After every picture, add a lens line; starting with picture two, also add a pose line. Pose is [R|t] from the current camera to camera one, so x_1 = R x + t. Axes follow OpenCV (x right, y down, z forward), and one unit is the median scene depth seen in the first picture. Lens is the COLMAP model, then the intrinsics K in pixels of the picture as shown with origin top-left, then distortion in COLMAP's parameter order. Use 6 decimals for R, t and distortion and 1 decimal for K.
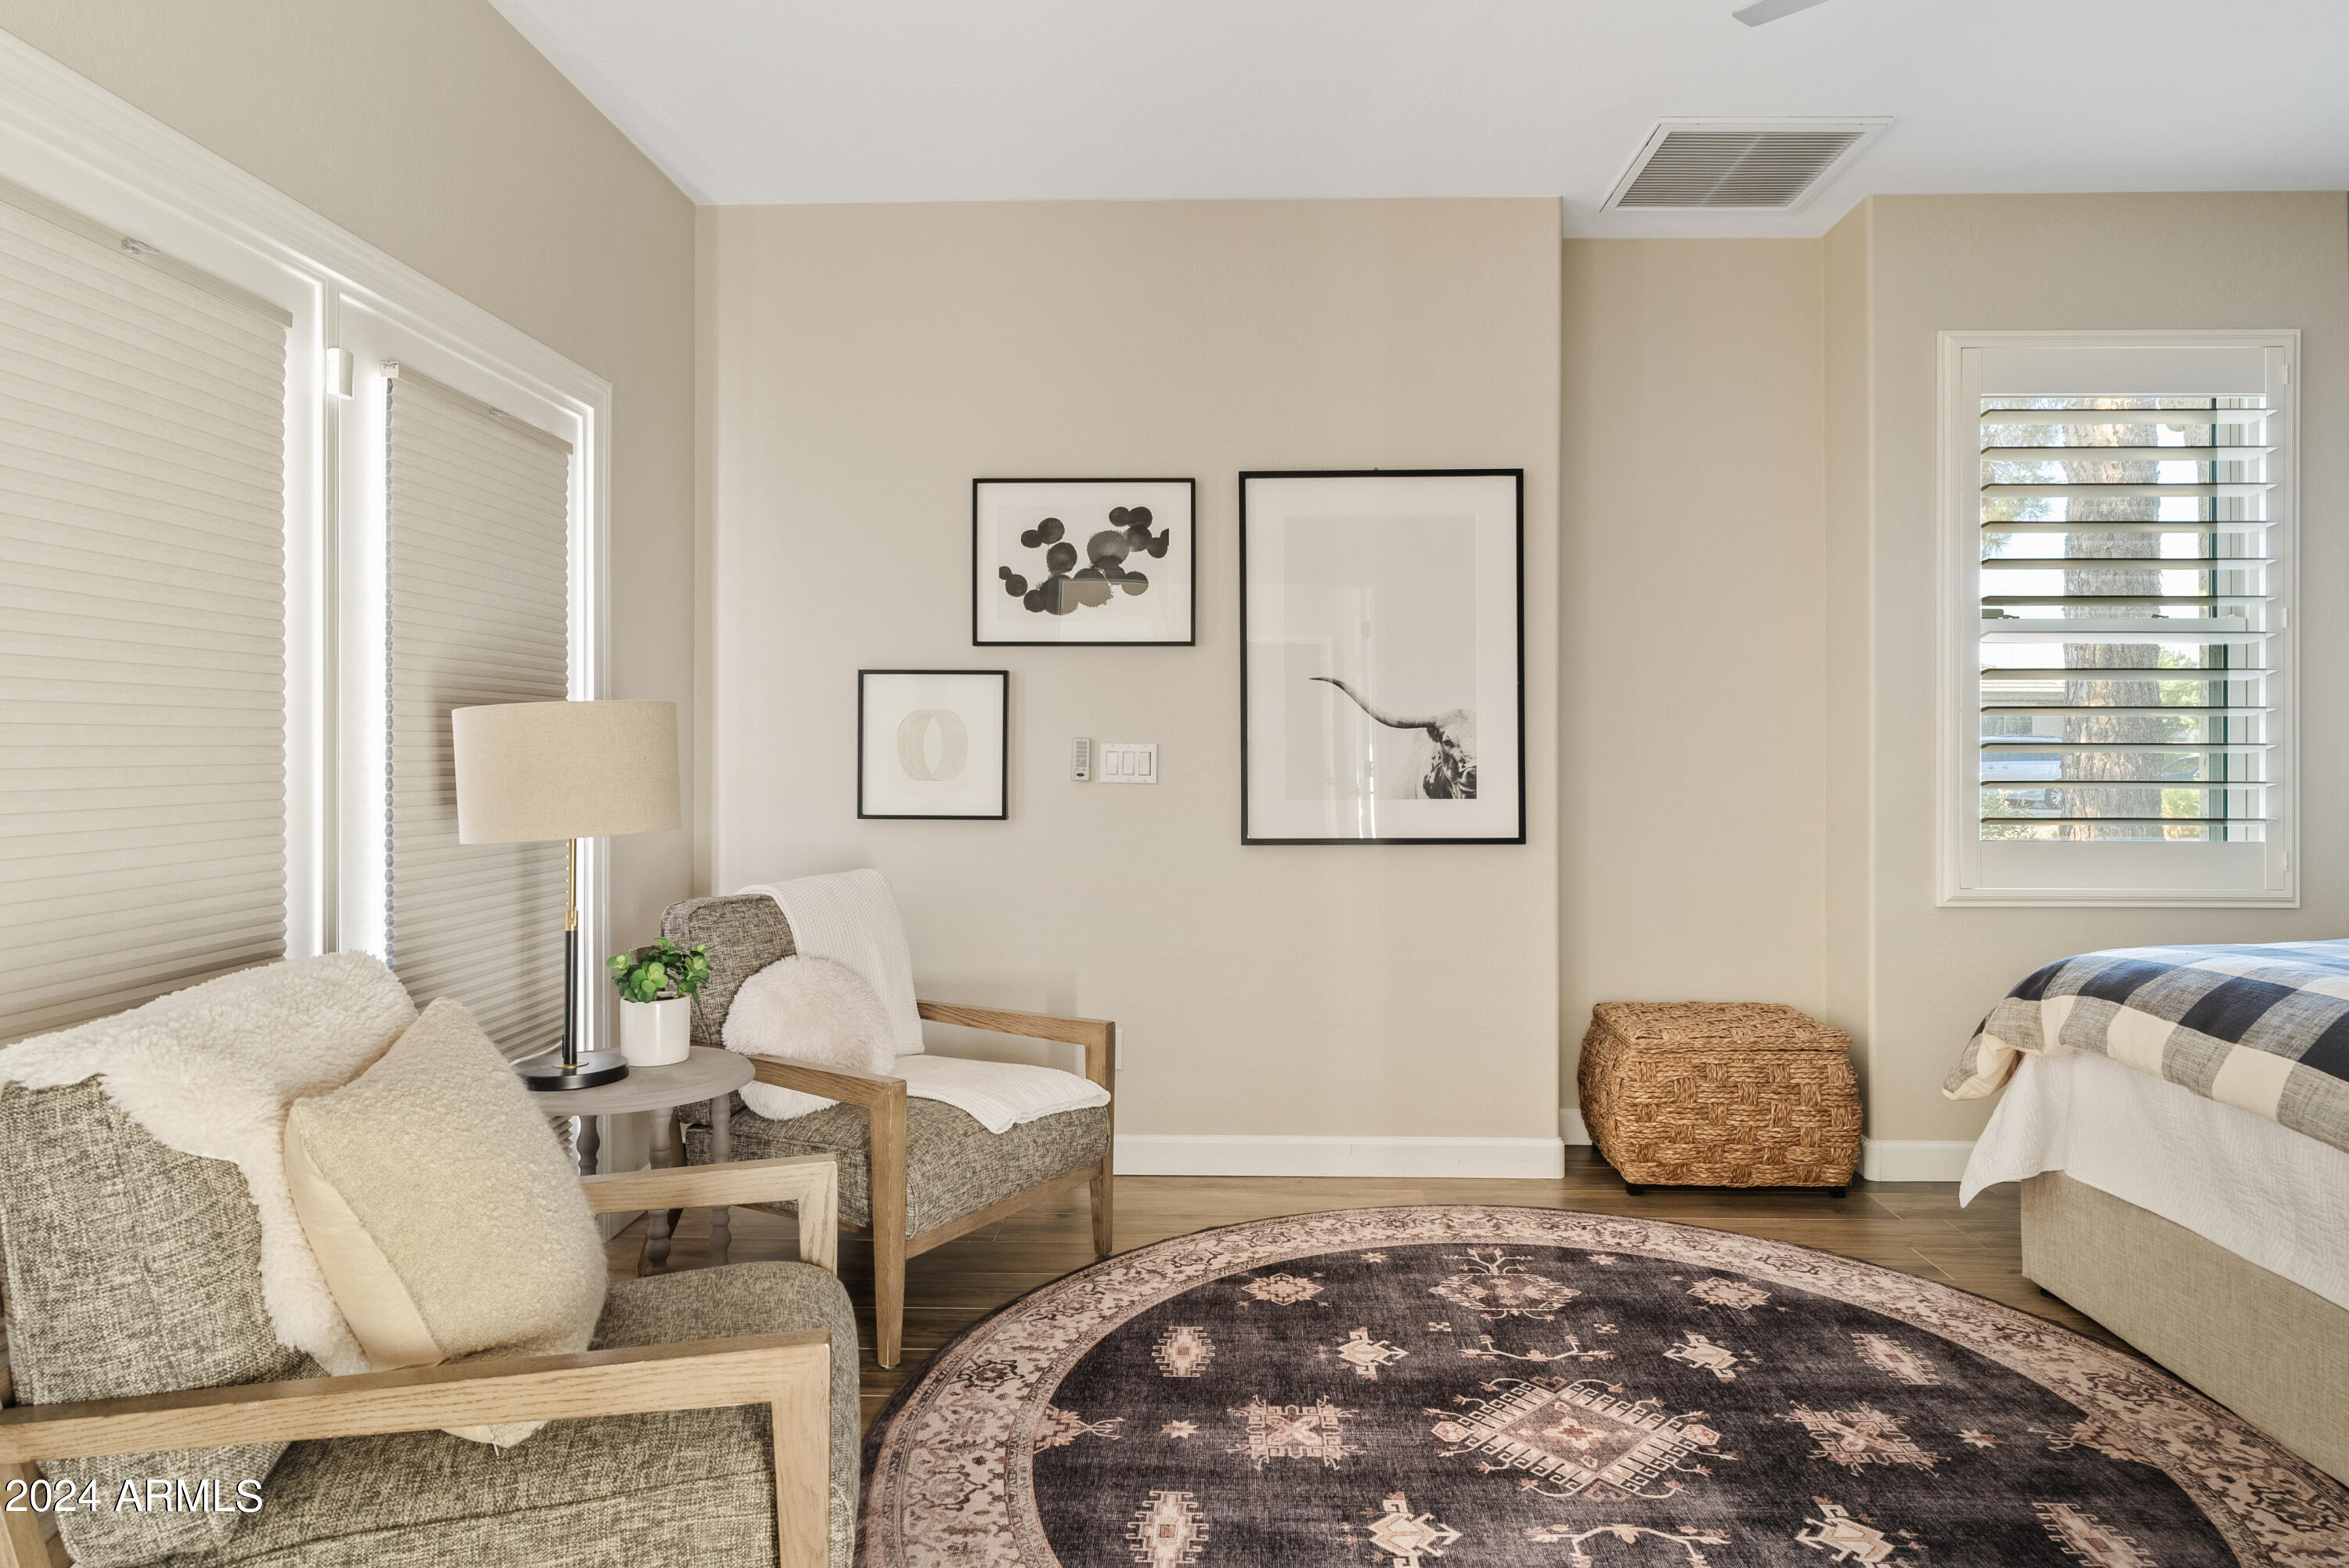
lens RADIAL K [[1350.4, 0, 1196.0], [0, 1350.4, 752.3], [0, 0, 1]] dist [-0.017307, 0.001197]
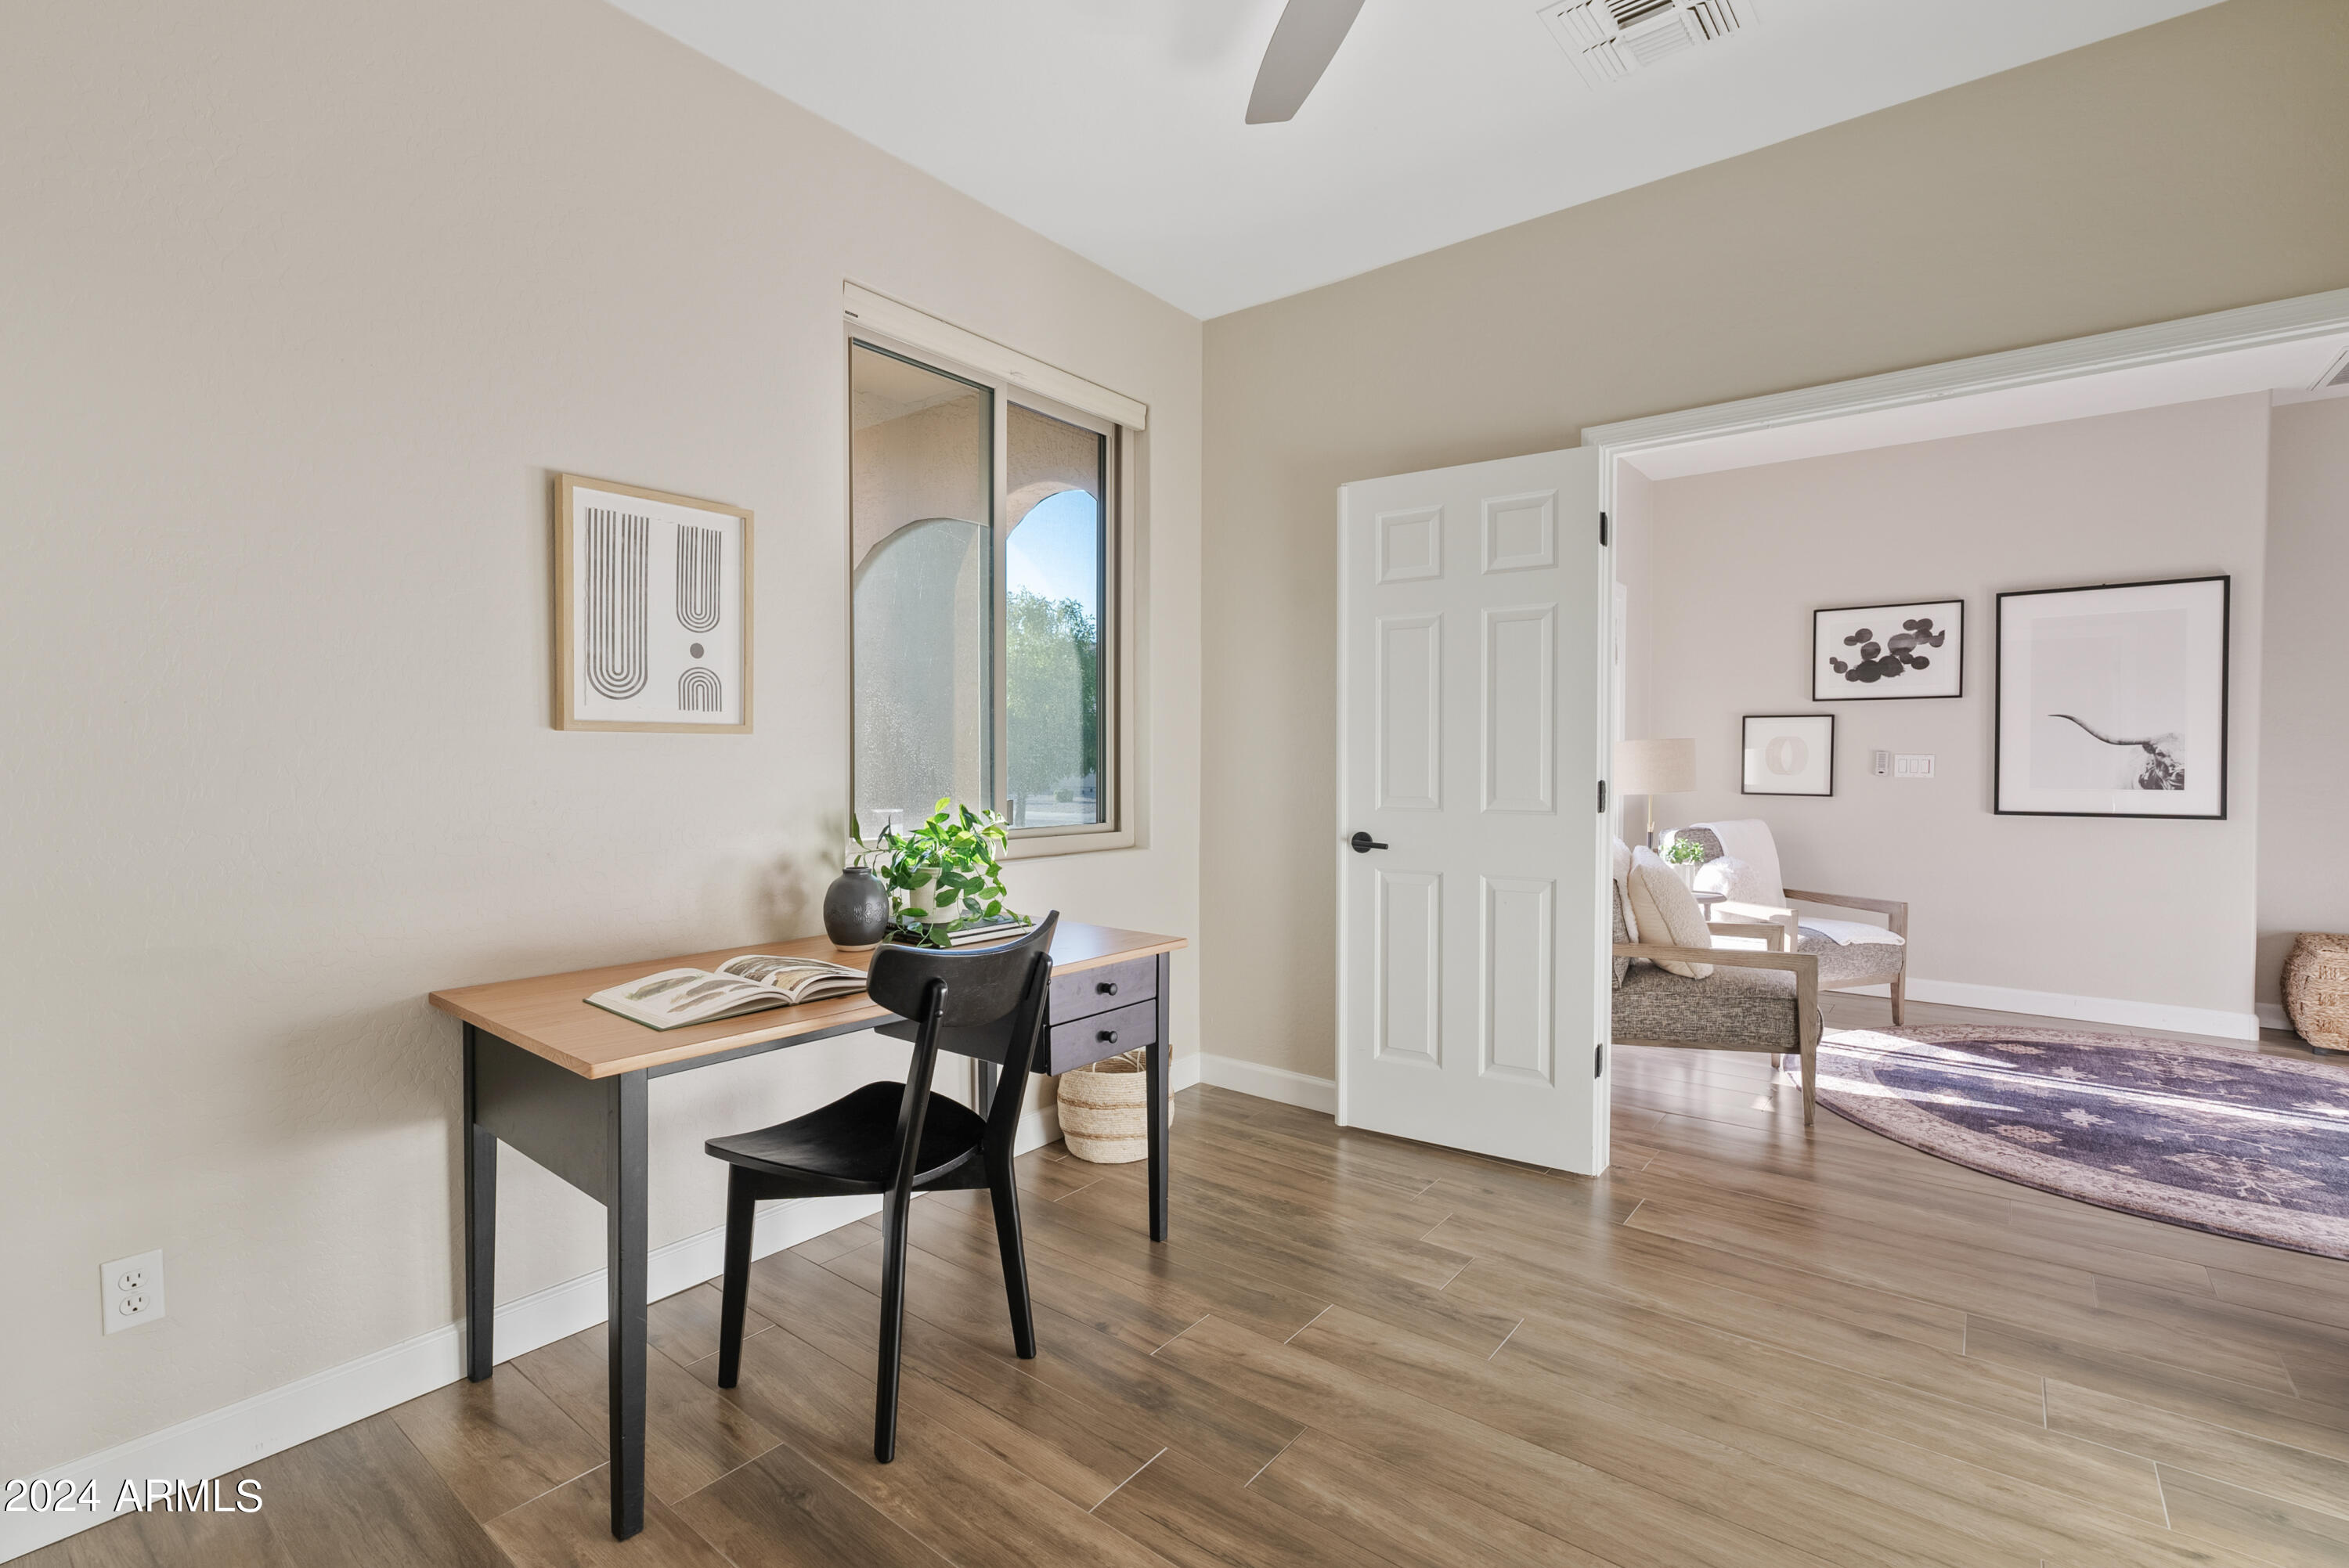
lens RADIAL K [[1076.6, 0, 1166.2], [0, 1076.6, 781.1], [0, 0, 1]] dist [-0.008033, 0.003470]
pose [[0.810841, 0.014707, -0.585082, -0.024035], [-0.002526, 0.999763, 0.021630, 0.000411], [0.585261, -0.016061, 0.810686, -0.783559]]
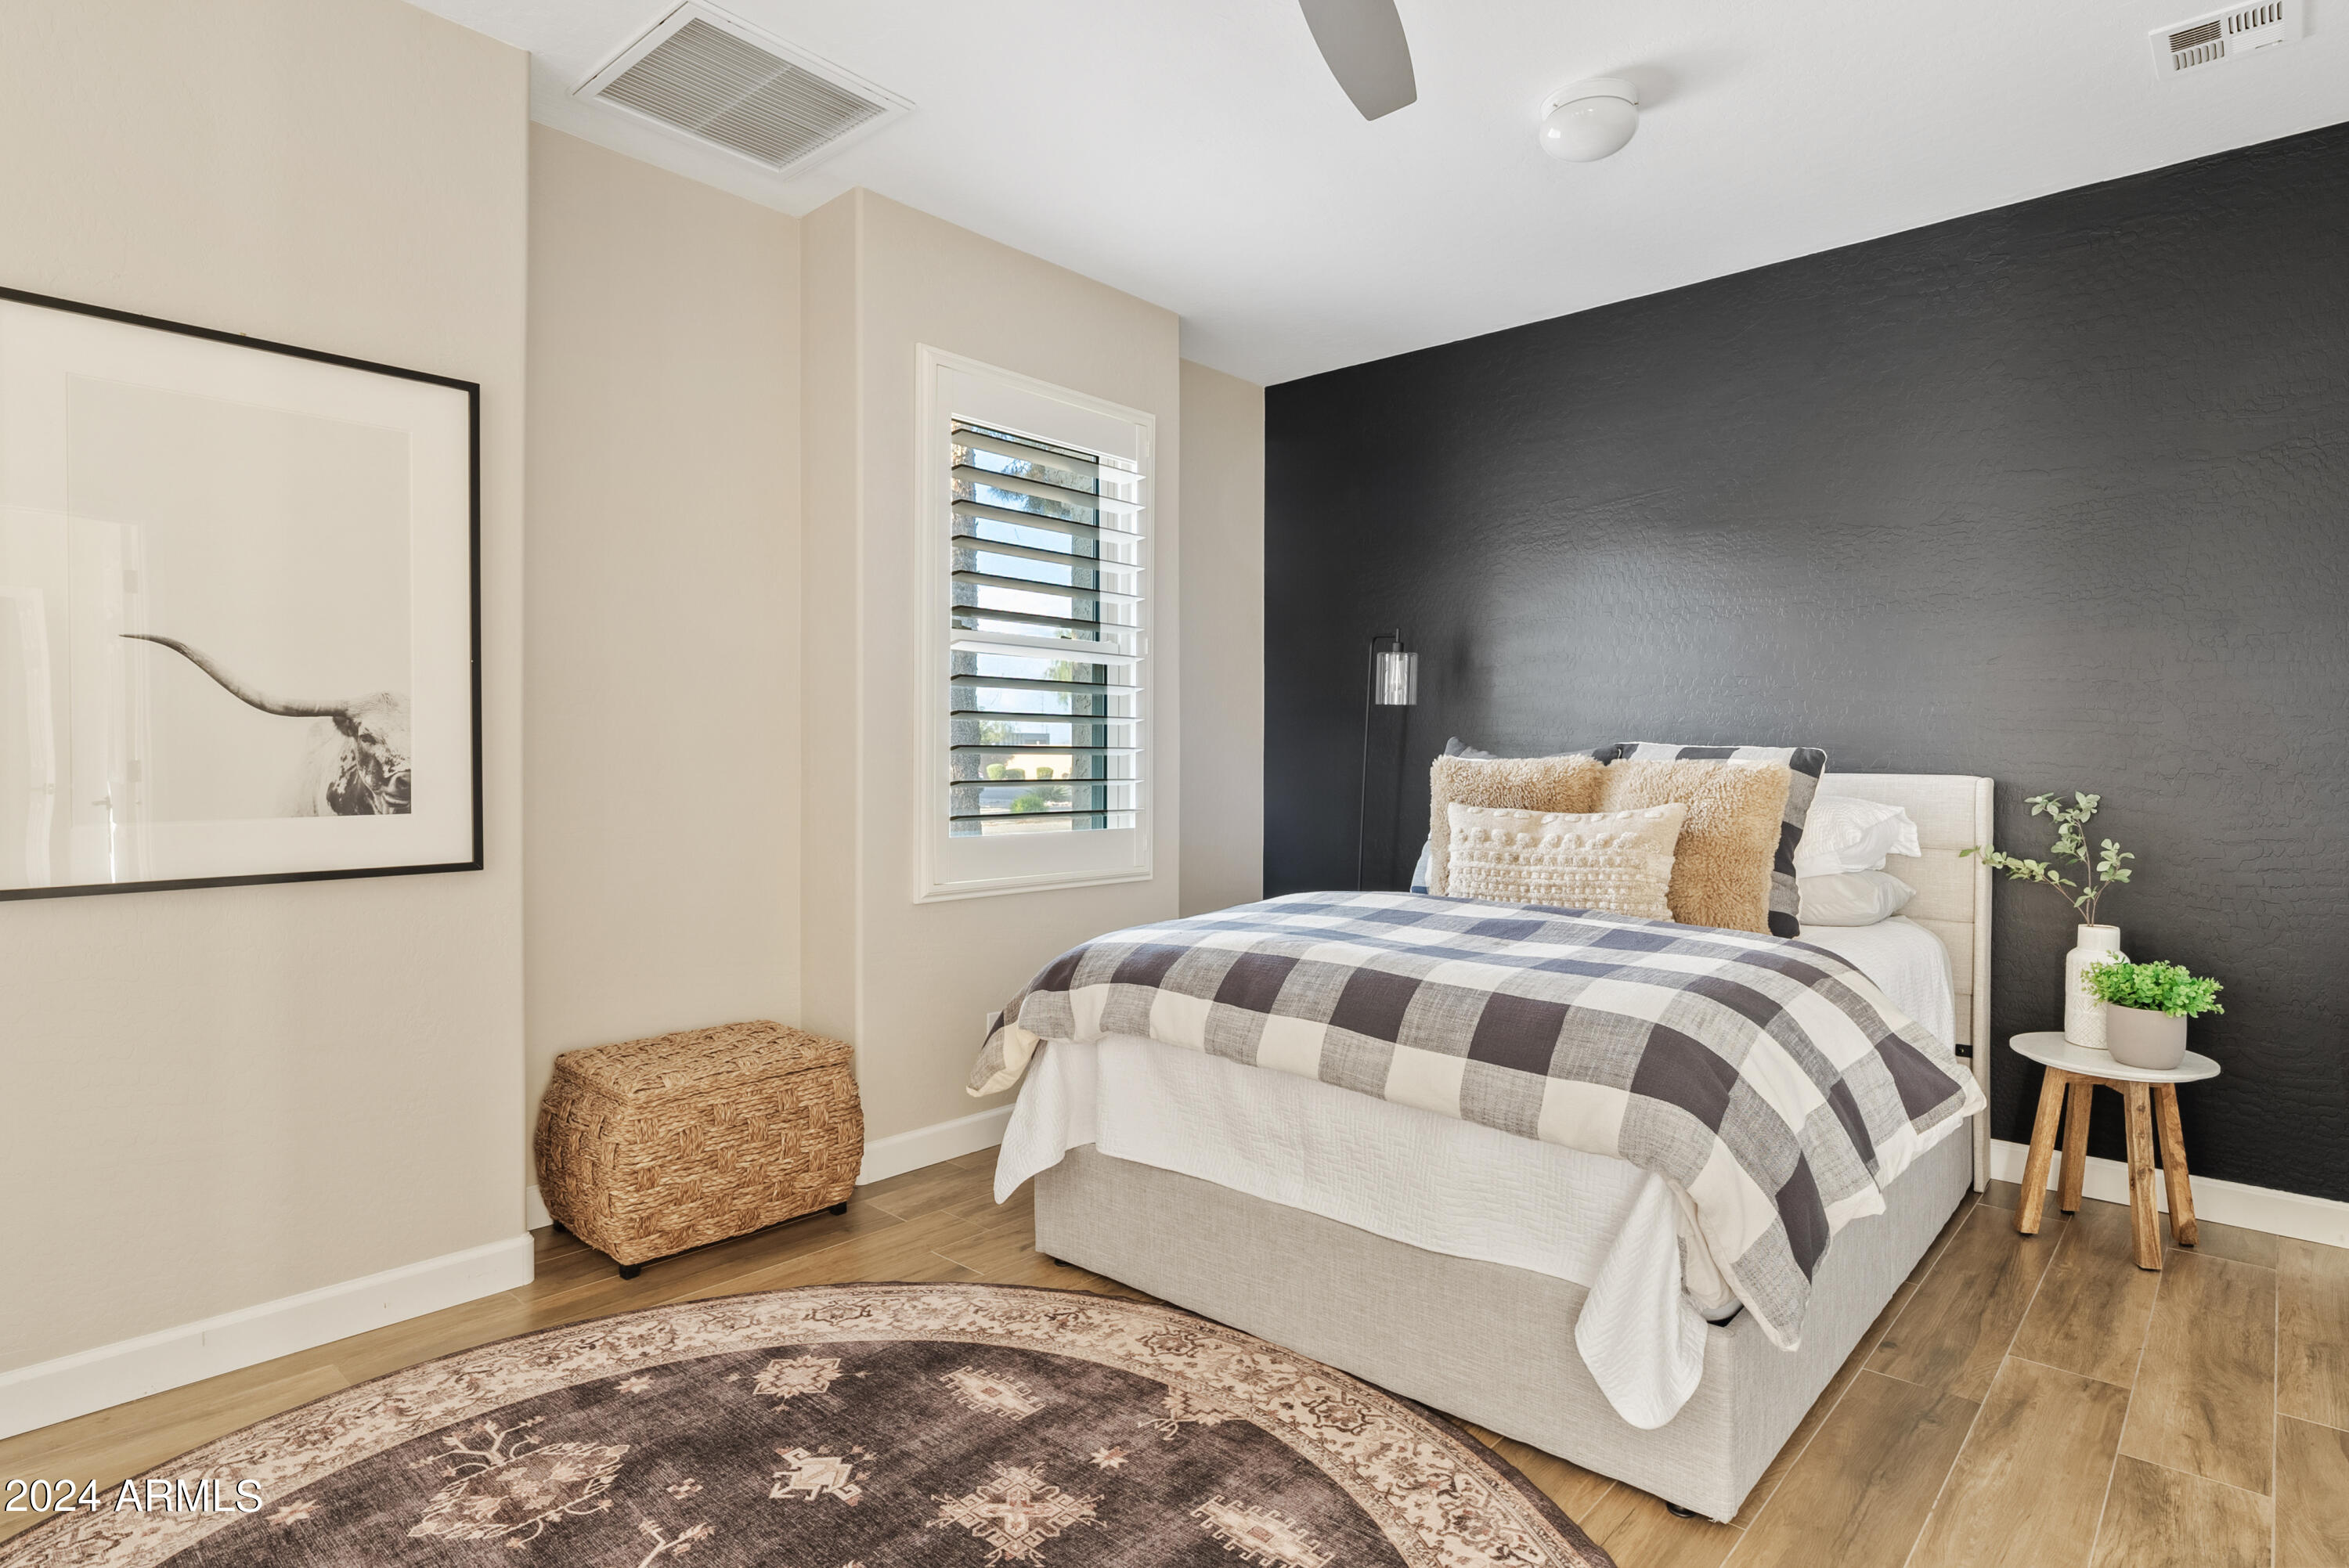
lens RADIAL K [[1232.2, 0, 1179.5], [0, 1232.2, 767.8], [0, 0, 1]] dist [-0.010531, 0.003885]
pose [[0.638696, -0.005110, 0.769443, -0.048685], [-0.005625, 0.999920, 0.011310, -0.000885], [-0.769439, -0.011552, 0.638616, 0.270485]]
